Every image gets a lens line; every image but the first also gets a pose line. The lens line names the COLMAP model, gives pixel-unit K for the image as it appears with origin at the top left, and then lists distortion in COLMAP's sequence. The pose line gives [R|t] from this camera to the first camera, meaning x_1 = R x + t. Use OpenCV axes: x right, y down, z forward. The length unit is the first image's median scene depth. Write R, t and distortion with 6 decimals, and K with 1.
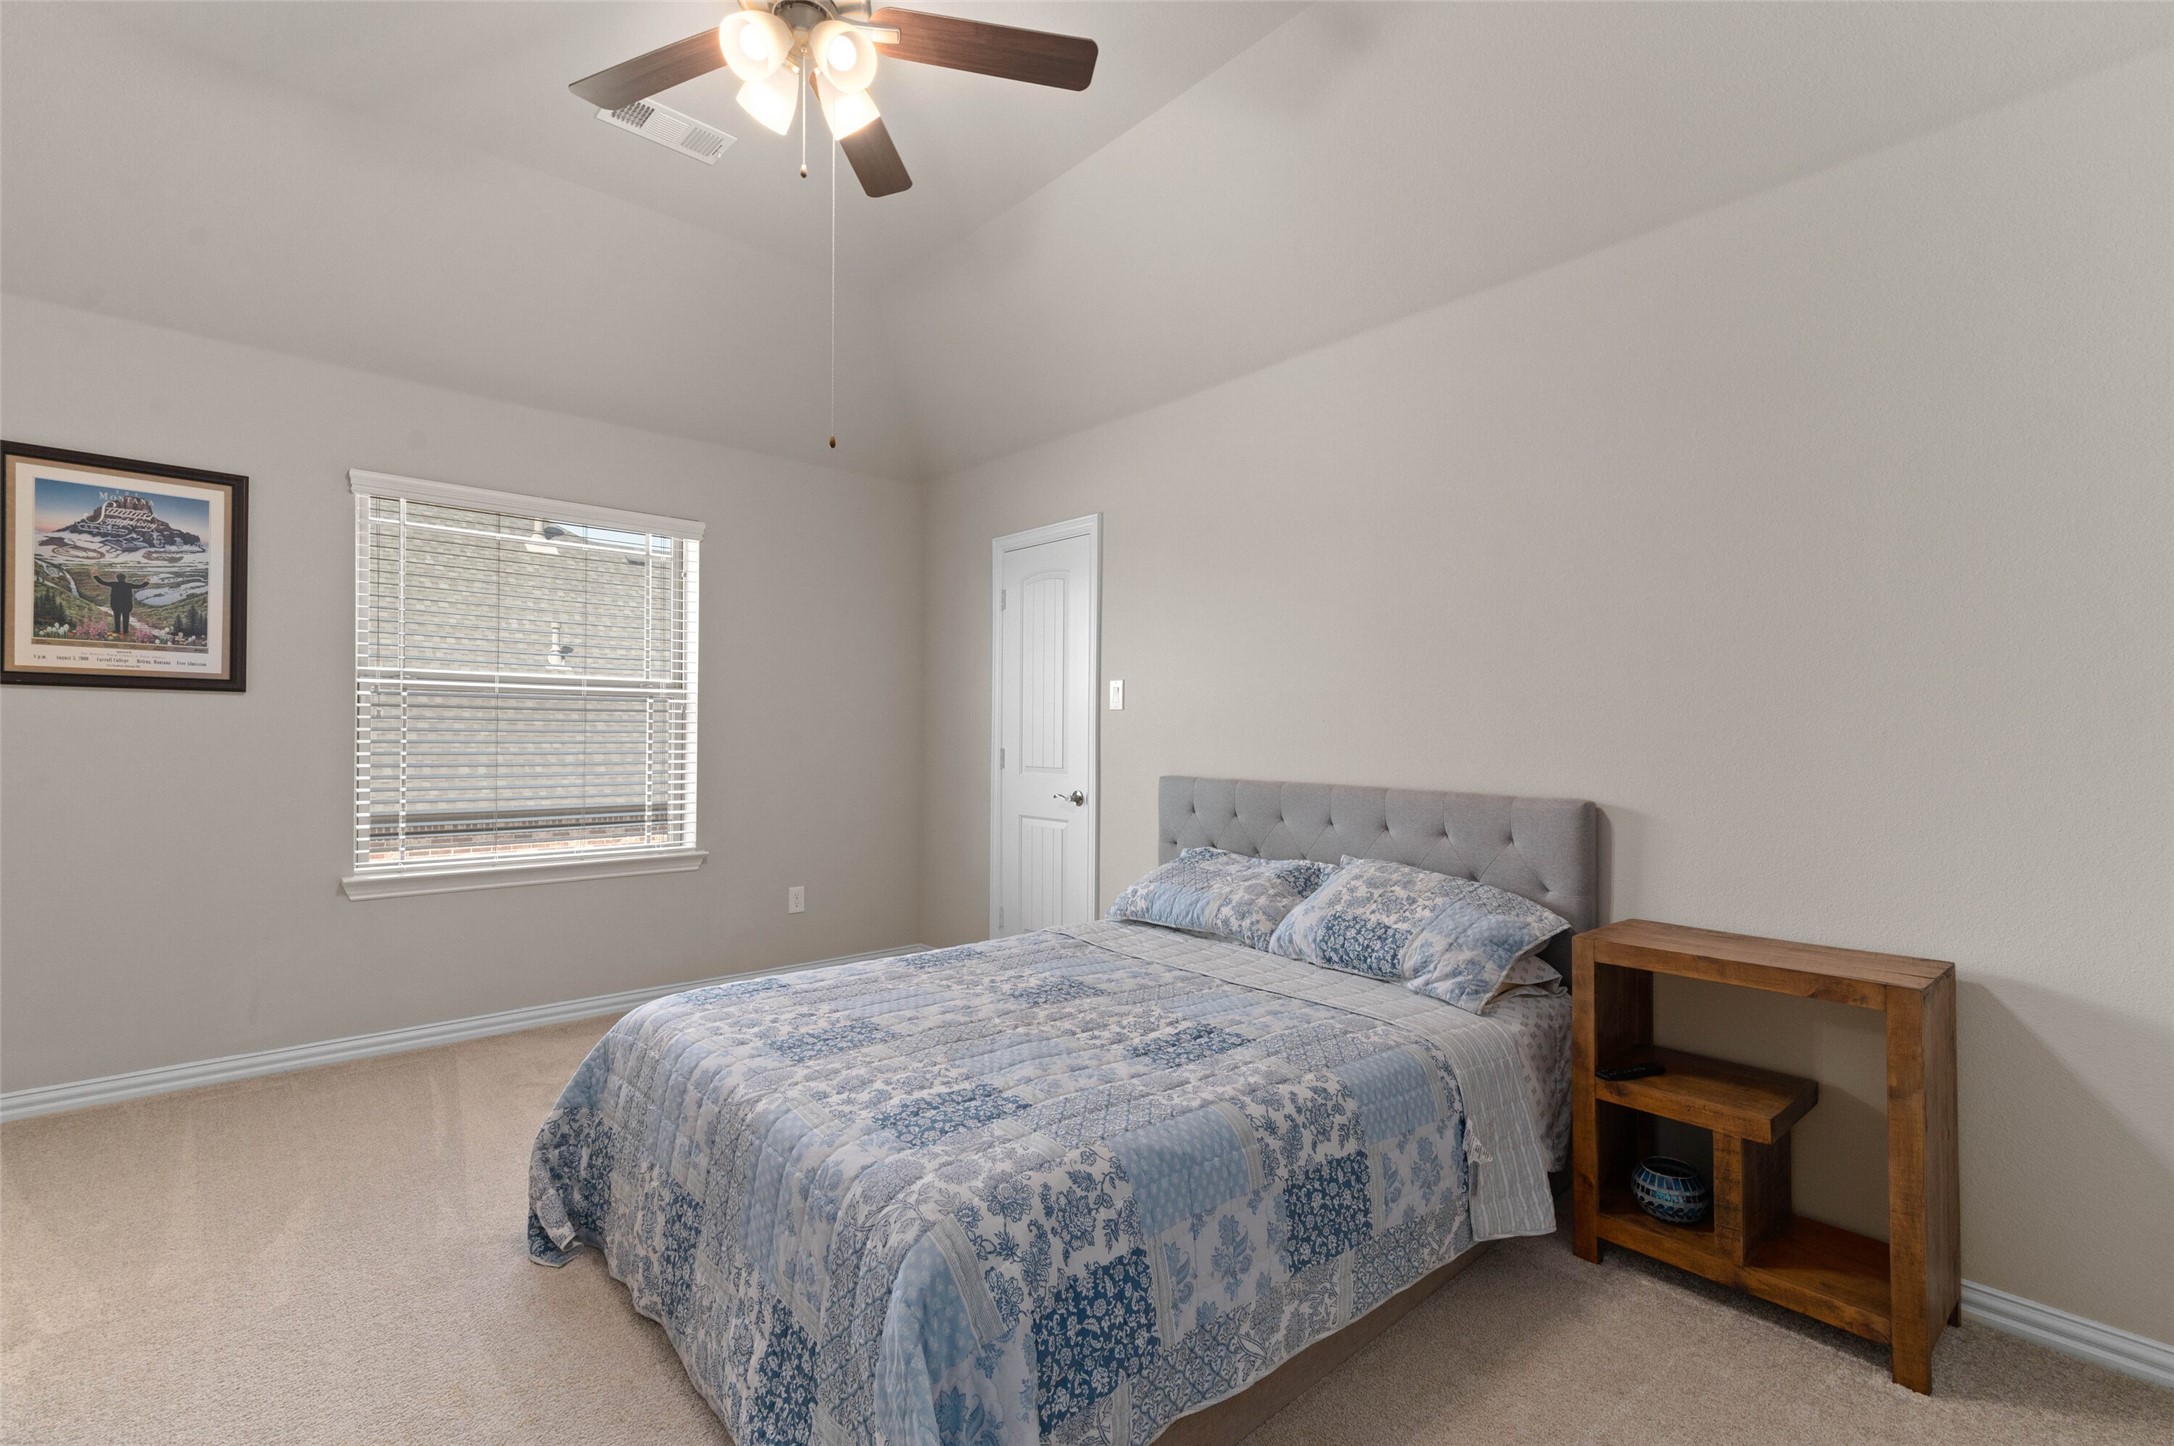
lens RADIAL K [[978.9, 0, 1091.3], [0, 978.9, 722.1], [0, 0, 1]] dist [0.030417, -0.001232]
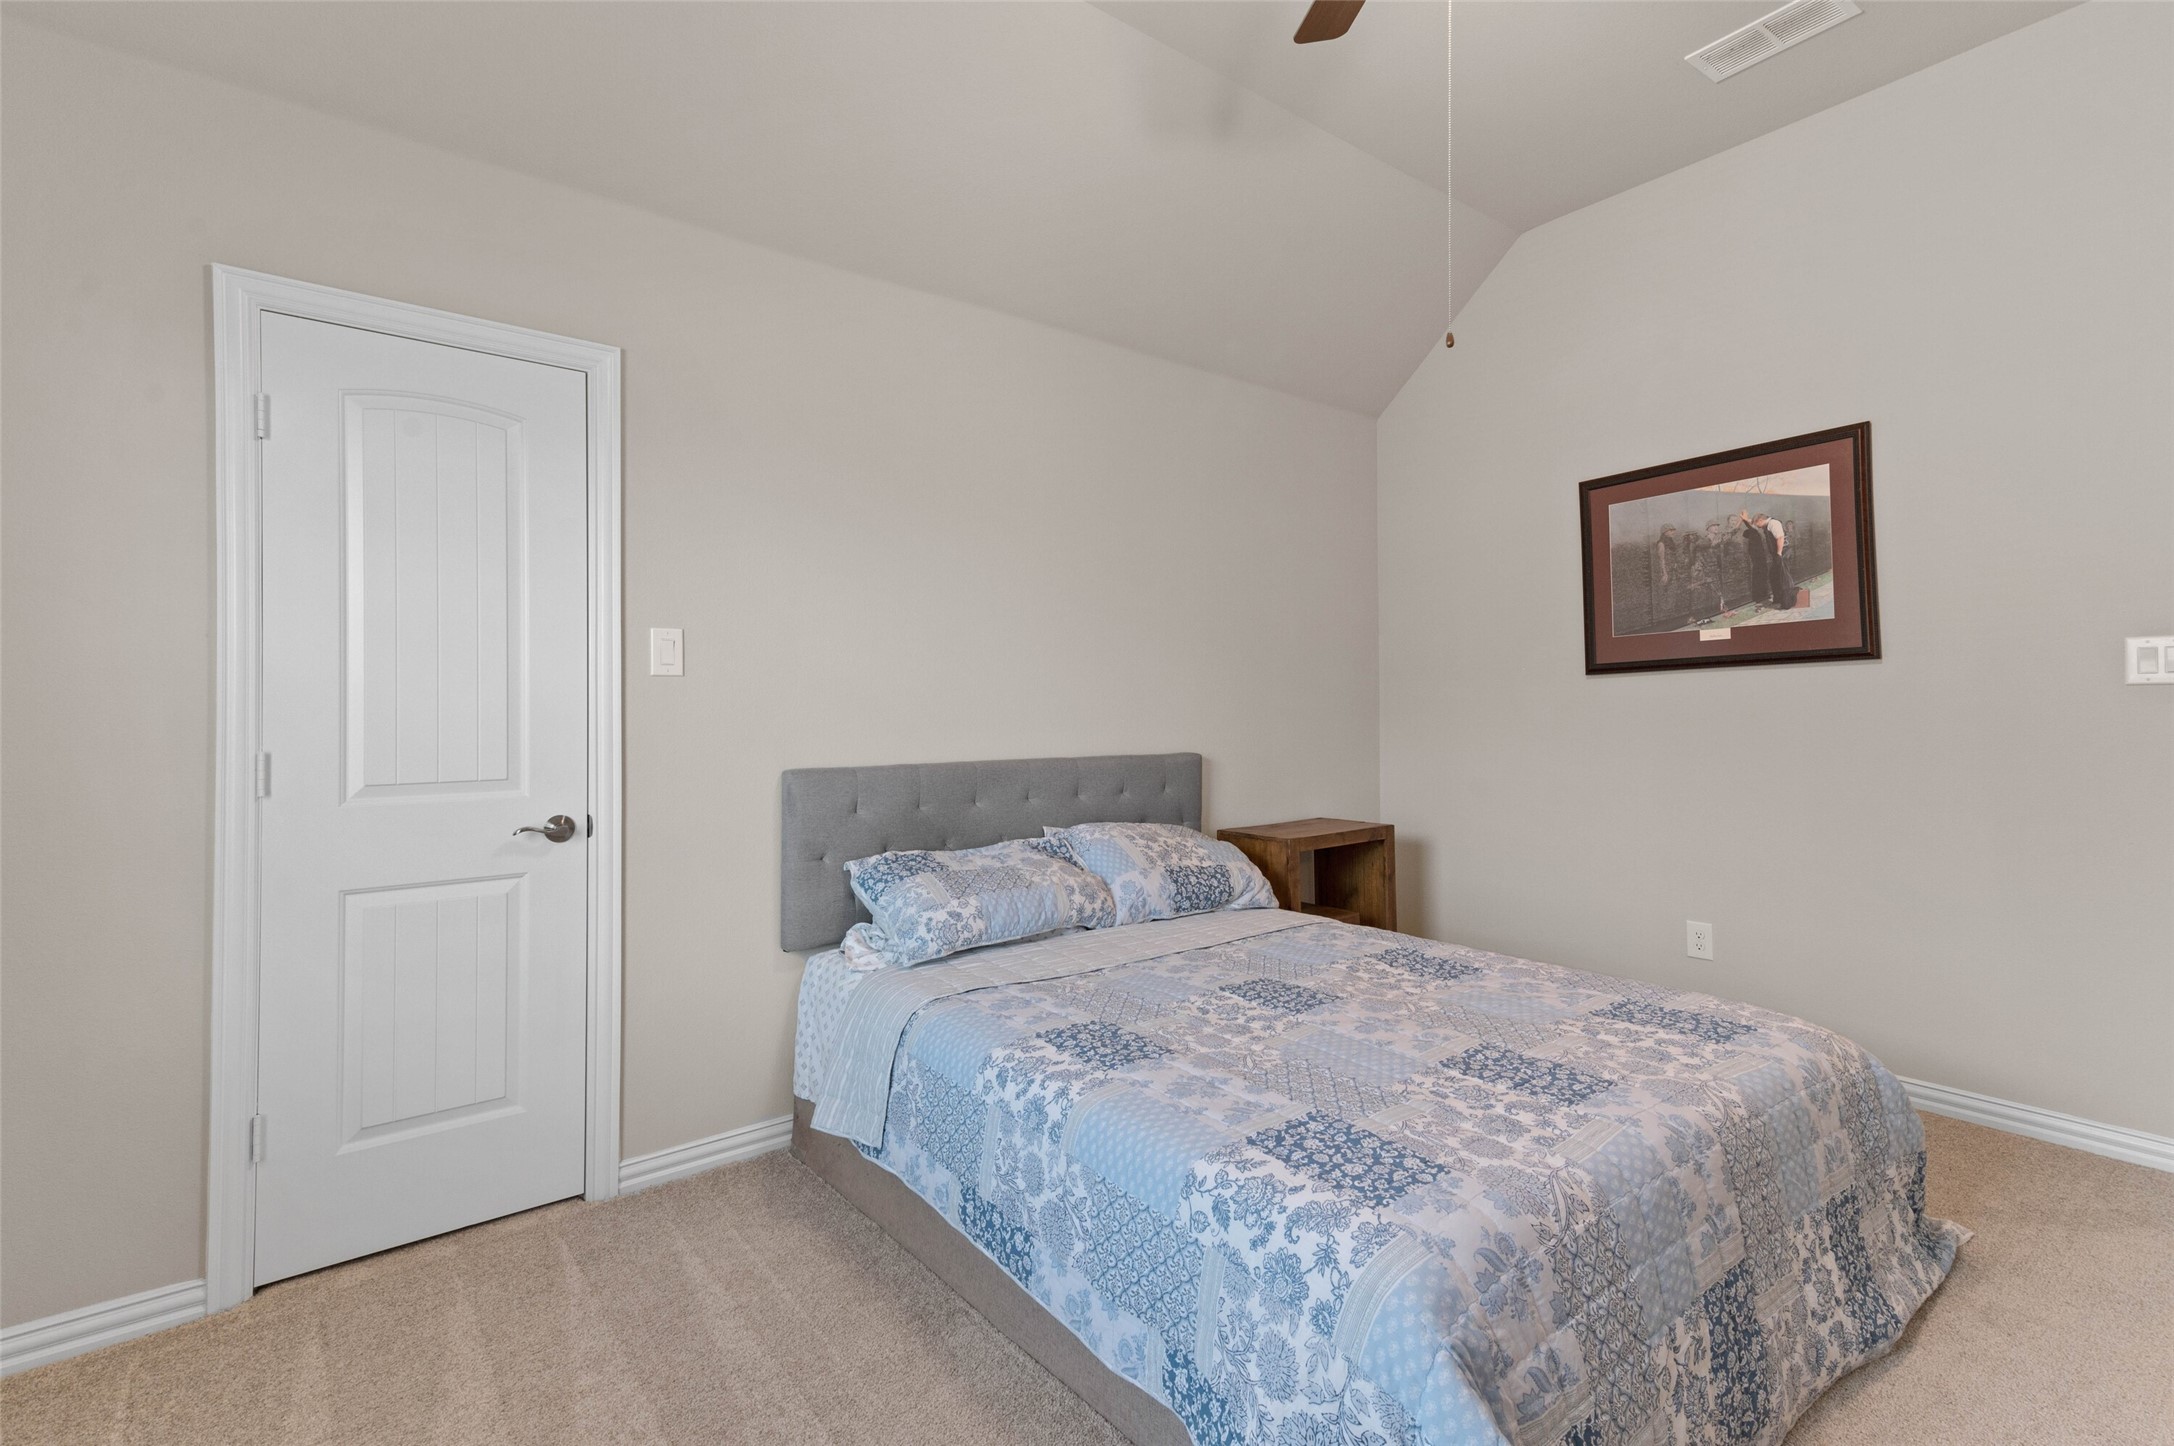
lens RADIAL K [[978.9, 0, 1091.3], [0, 978.9, 722.1], [0, 0, 1]] dist [0.030417, -0.001232]
pose [[0.067945, -0.025208, 0.997371, -0.775094], [-0.002138, 0.999675, 0.025412, 0.000915], [-0.997687, -0.003859, 0.067869, 0.906519]]
